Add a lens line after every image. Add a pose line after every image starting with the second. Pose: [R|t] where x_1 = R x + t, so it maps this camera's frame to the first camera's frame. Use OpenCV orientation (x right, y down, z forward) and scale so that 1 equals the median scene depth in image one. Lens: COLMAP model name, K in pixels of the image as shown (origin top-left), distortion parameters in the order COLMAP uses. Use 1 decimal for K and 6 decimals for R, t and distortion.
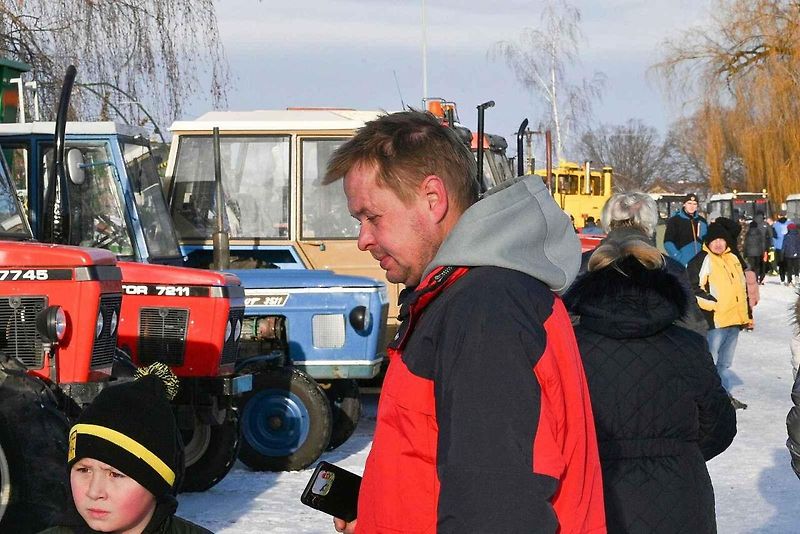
lens RADIAL K [[2326.8, 0, 399.4], [0, 2326.8, 235.8], [0, 0, 1]] dist [0.083452, 1.169932]
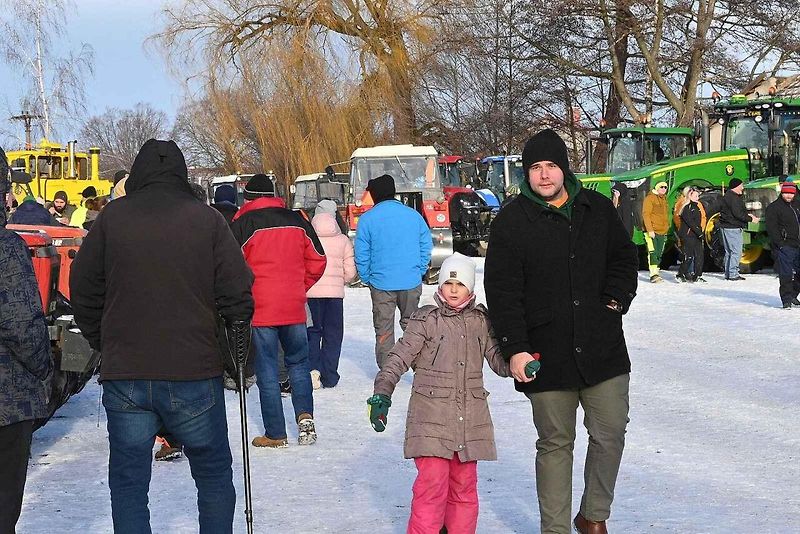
lens RADIAL K [[2367.0, 0, 400.0], [0, 2367.0, 267.0], [0, 0, 1]] dist [-0.023022, -0.390174]
pose [[0.978621, -0.026787, 0.203918, 0.018924], [0.023094, 0.999524, 0.020468, 0.000131], [-0.204369, -0.015321, 0.978774, 0.104688]]
